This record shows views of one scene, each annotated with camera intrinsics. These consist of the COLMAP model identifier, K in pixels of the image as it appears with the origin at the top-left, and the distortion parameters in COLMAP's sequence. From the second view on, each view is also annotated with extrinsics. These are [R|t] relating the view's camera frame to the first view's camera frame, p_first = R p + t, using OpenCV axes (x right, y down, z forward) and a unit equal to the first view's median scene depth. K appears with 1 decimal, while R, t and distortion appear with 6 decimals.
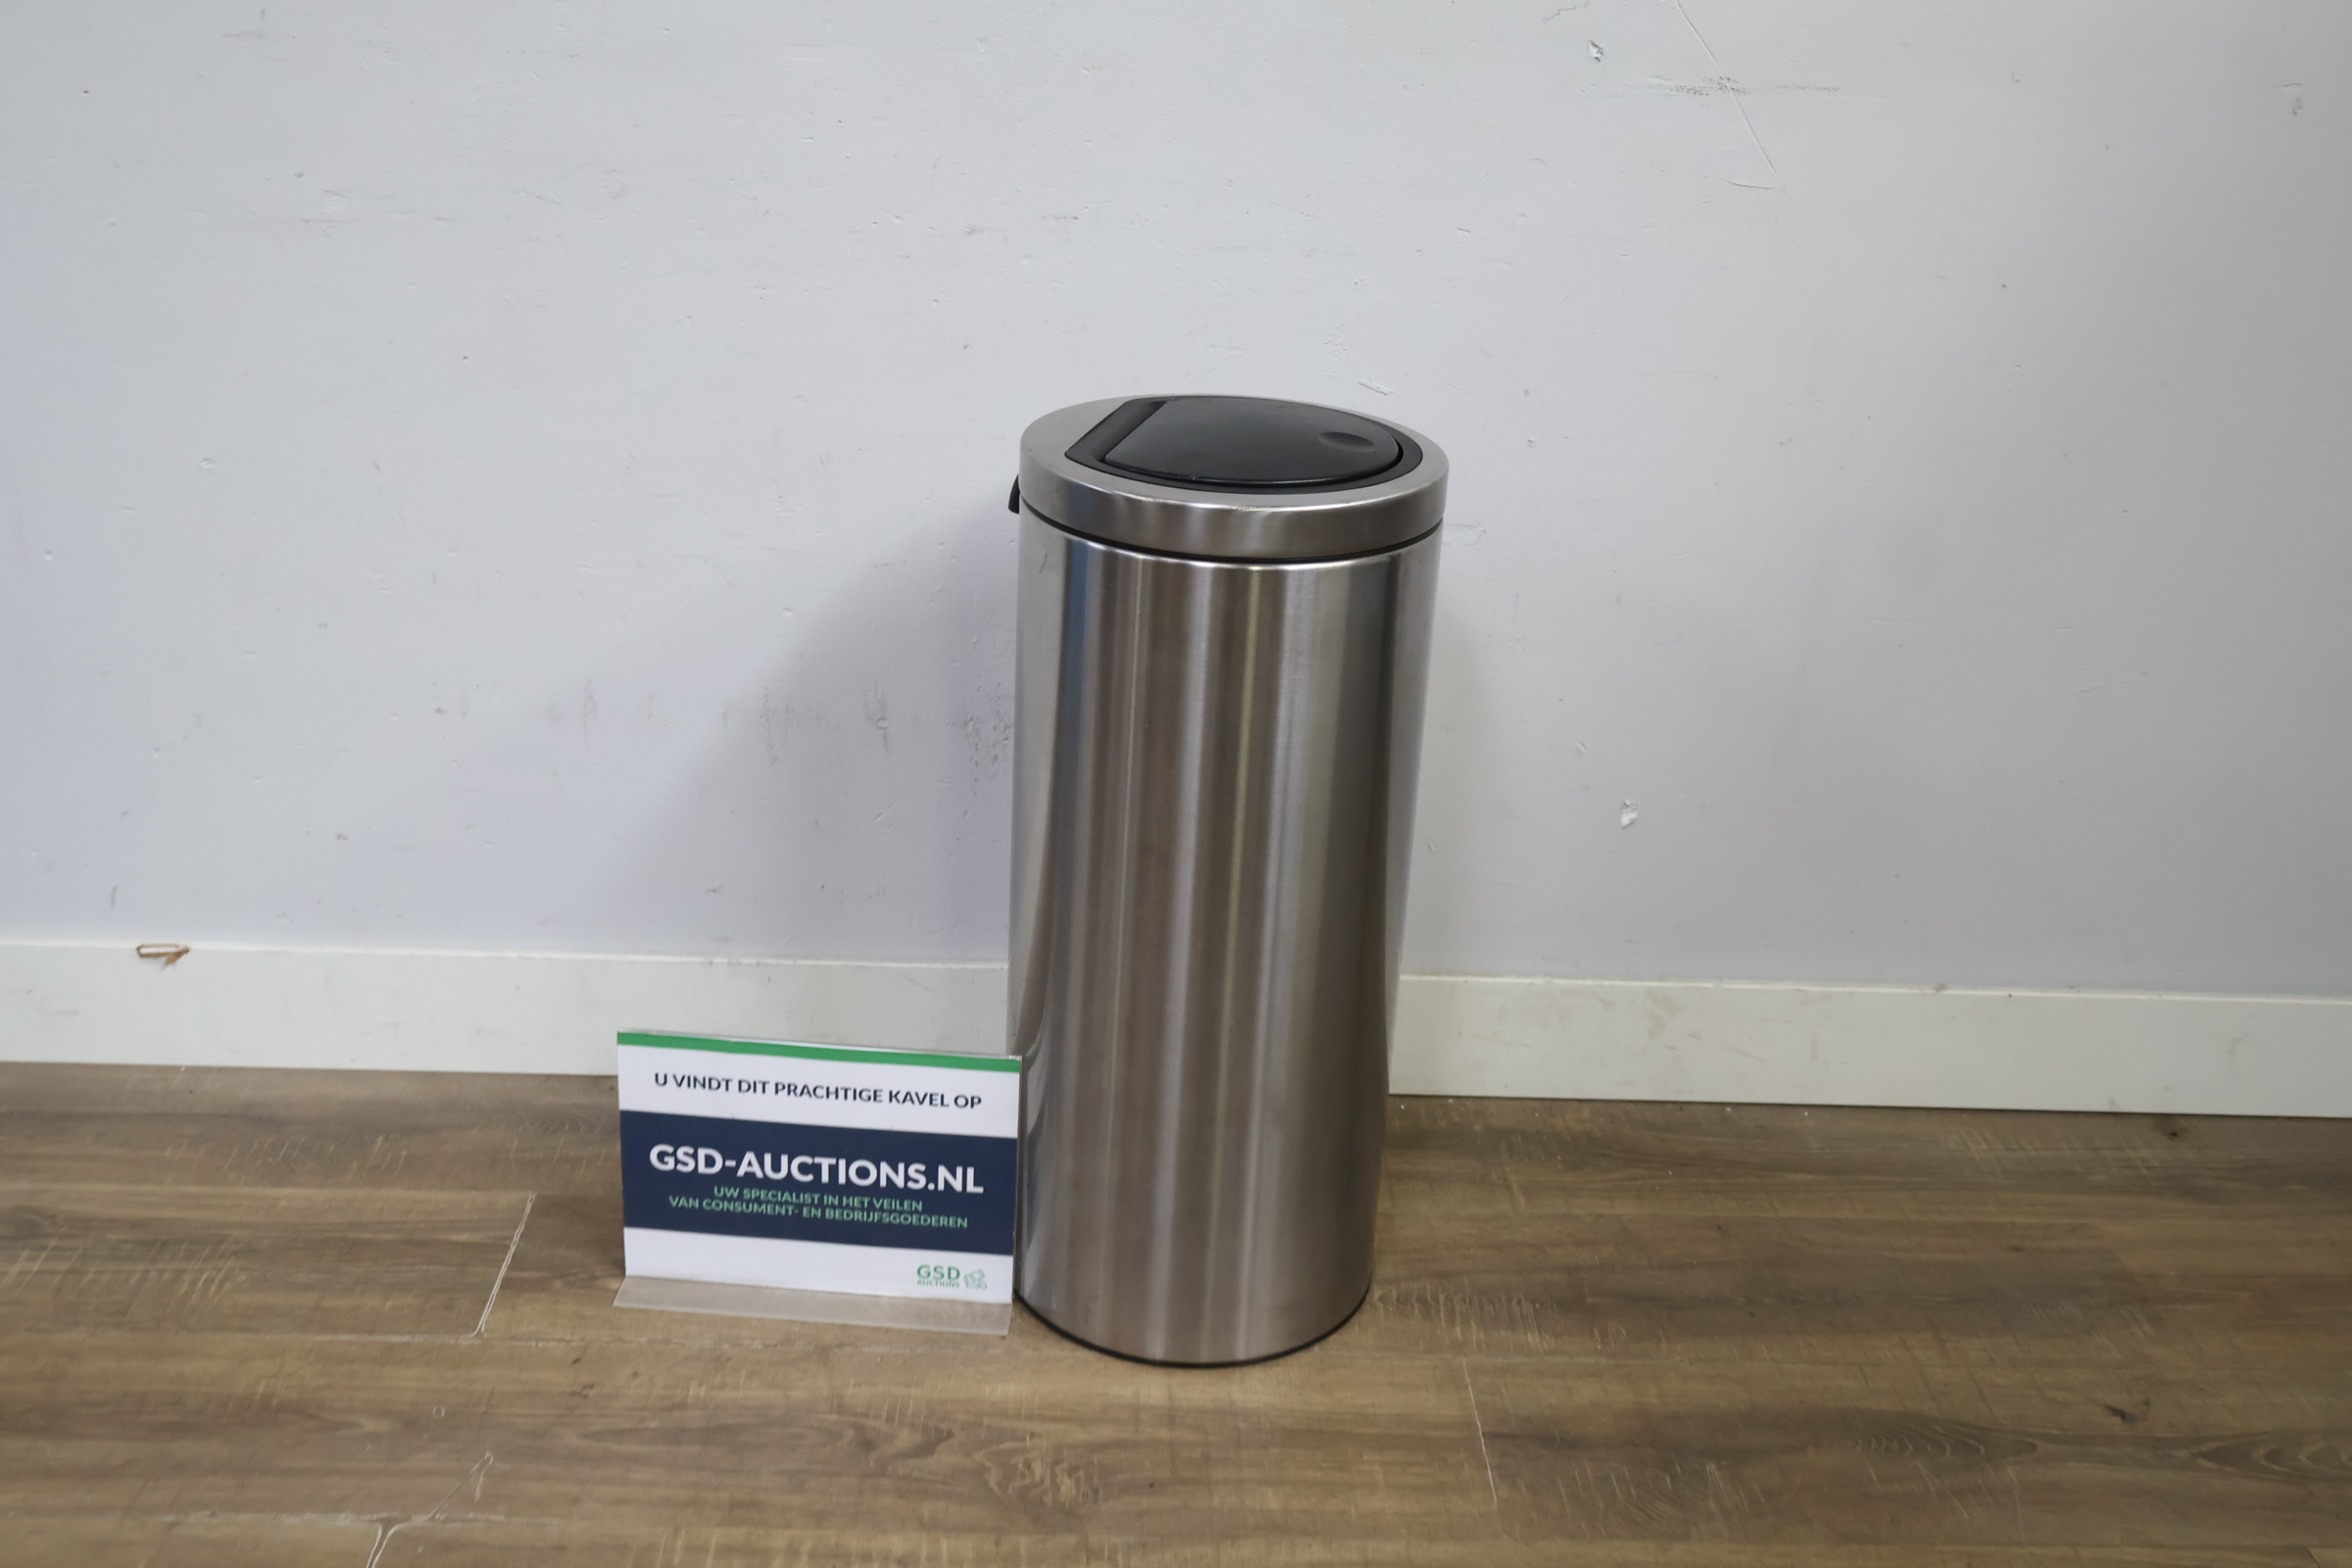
lens RADIAL K [[2357.8, 0, 1164.2], [0, 2357.8, 788.4], [0, 0, 1]] dist [-0.006883, 0.000000]
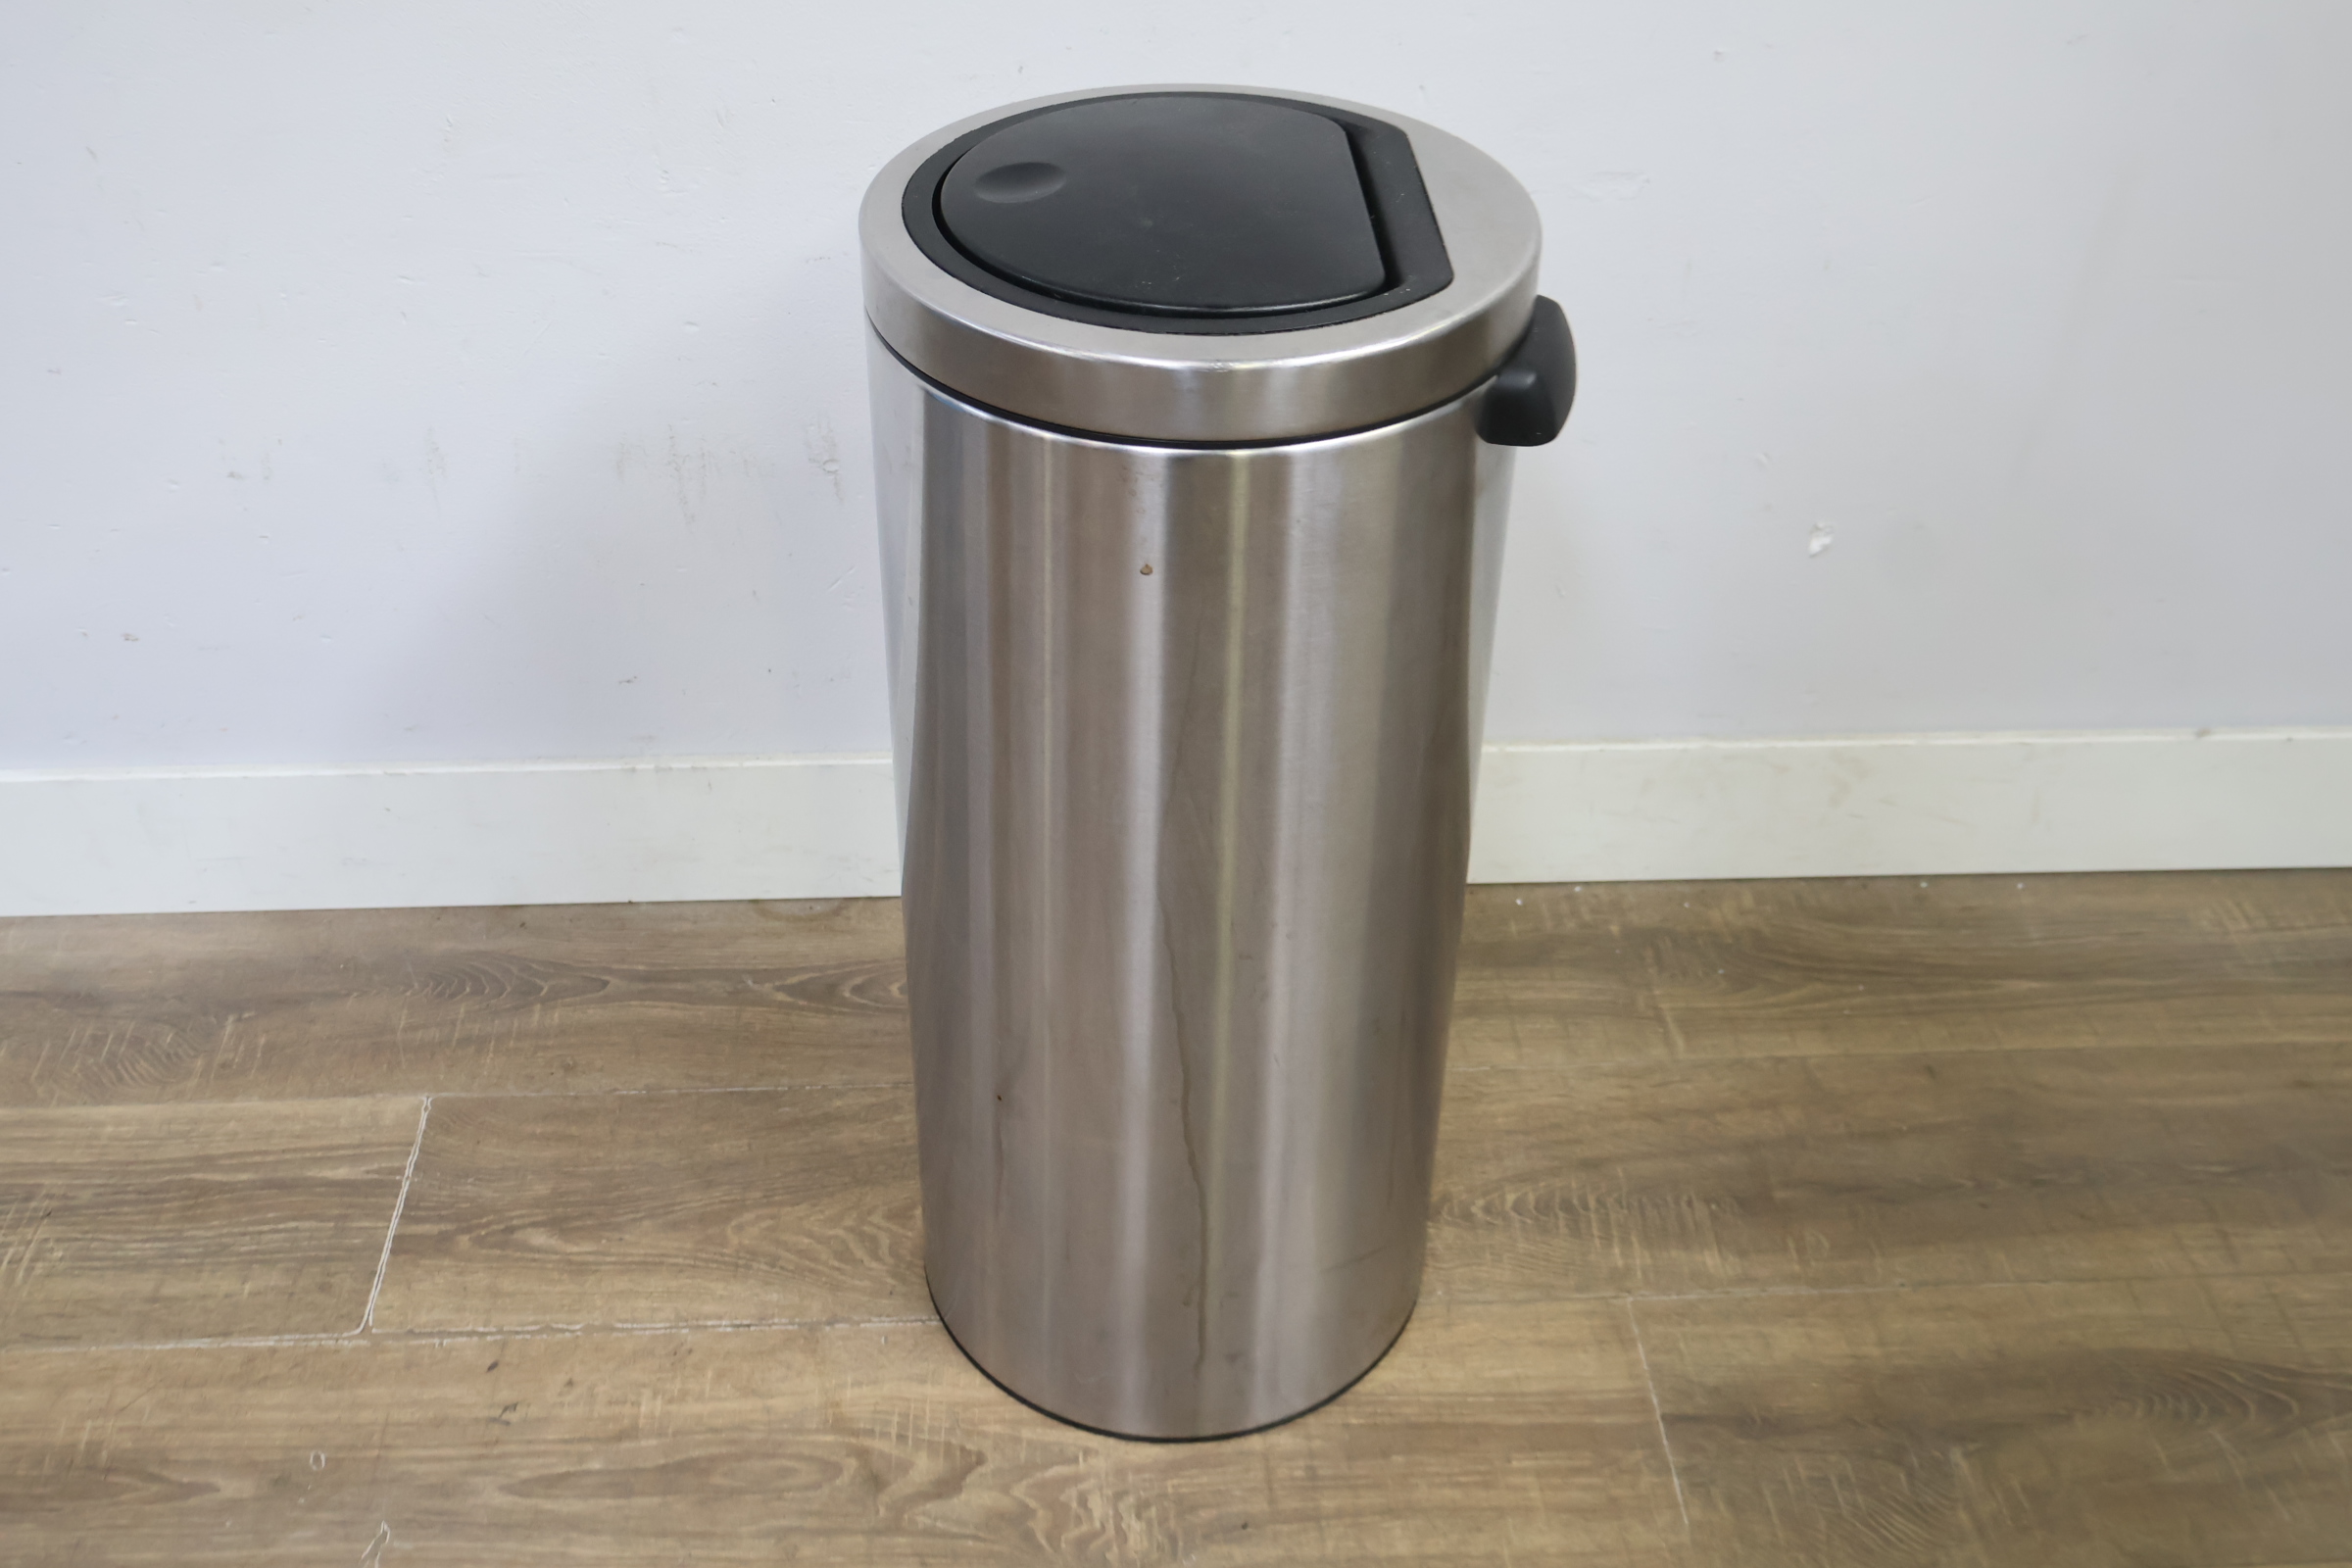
lens RADIAL K [[2357.8, 0, 1171.1], [0, 2357.8, 782.7], [0, 0, 1]] dist [-0.006883, 0.000000]
pose [[0.999270, -0.037952, 0.004334, -0.022009], [0.035802, 0.970077, 0.240143, -0.119625], [-0.013319, -0.239813, 0.970728, 0.284509]]
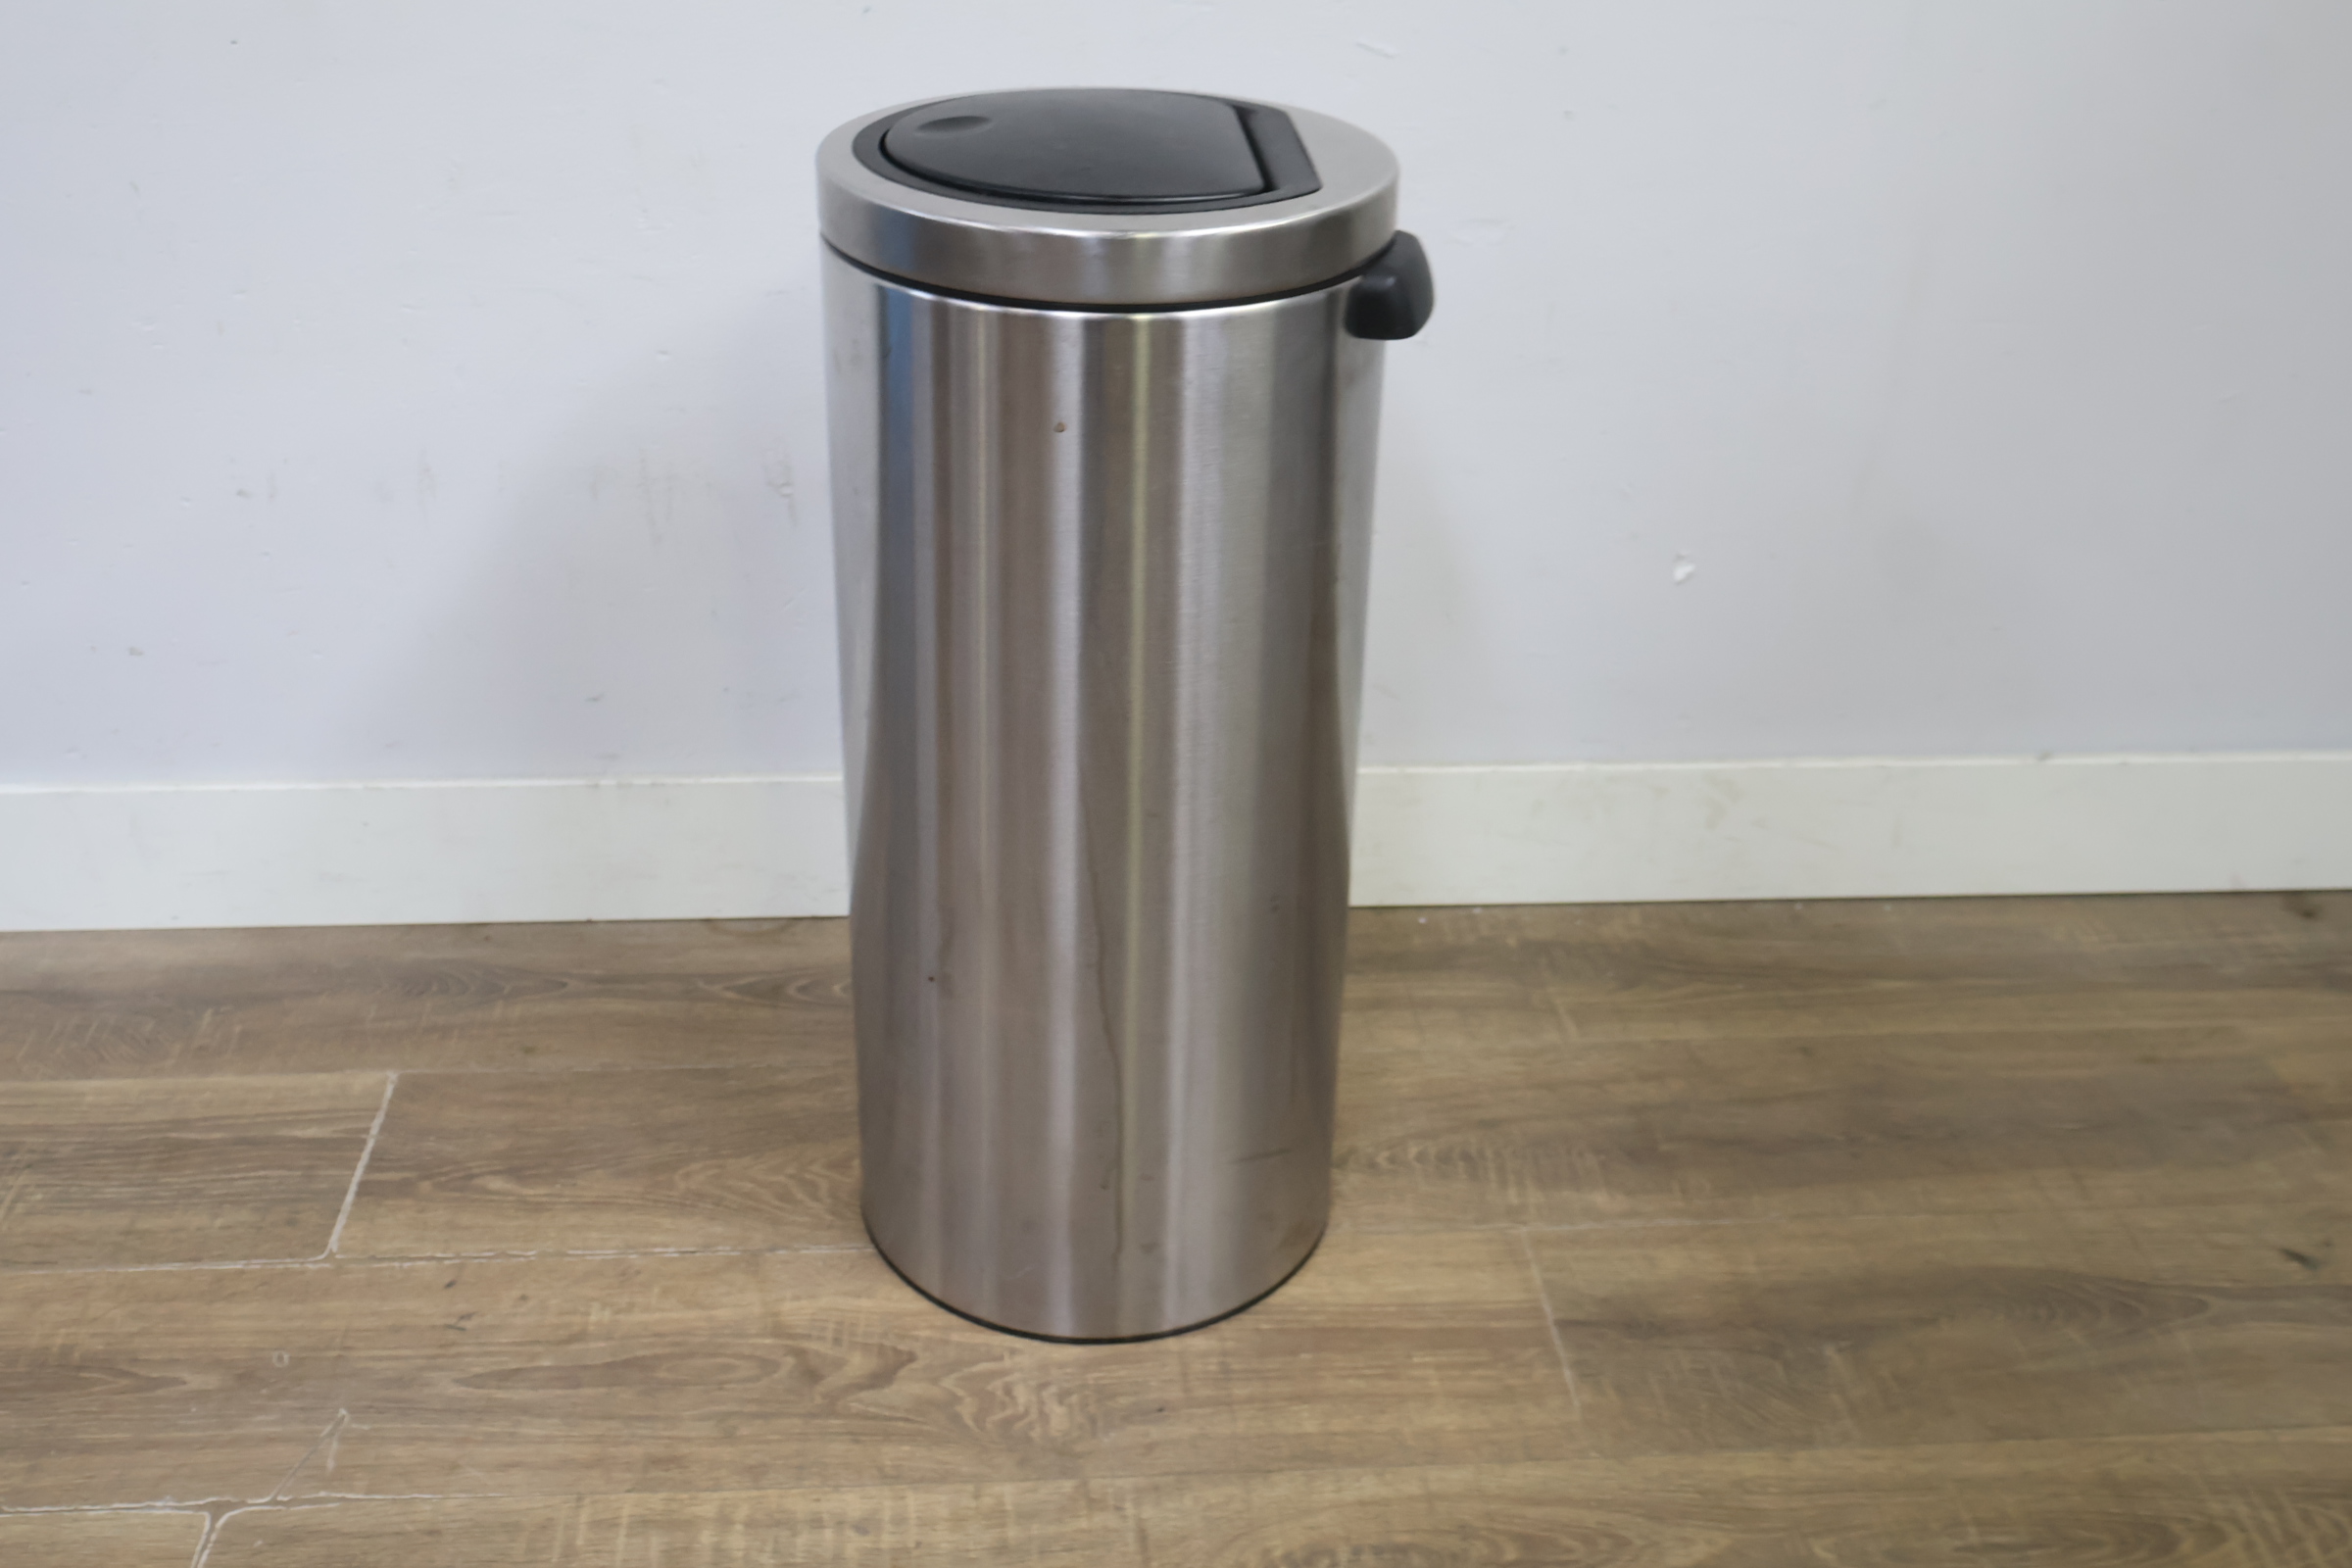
lens RADIAL K [[2357.8, 0, 1168.5], [0, 2357.8, 777.0], [0, 0, 1]] dist [-0.006883, 0.000000]
pose [[0.998759, -0.039512, 0.030334, -0.017564], [0.036460, 0.994781, 0.095301, -0.001491], [-0.033942, -0.094076, 0.994986, 0.189128]]
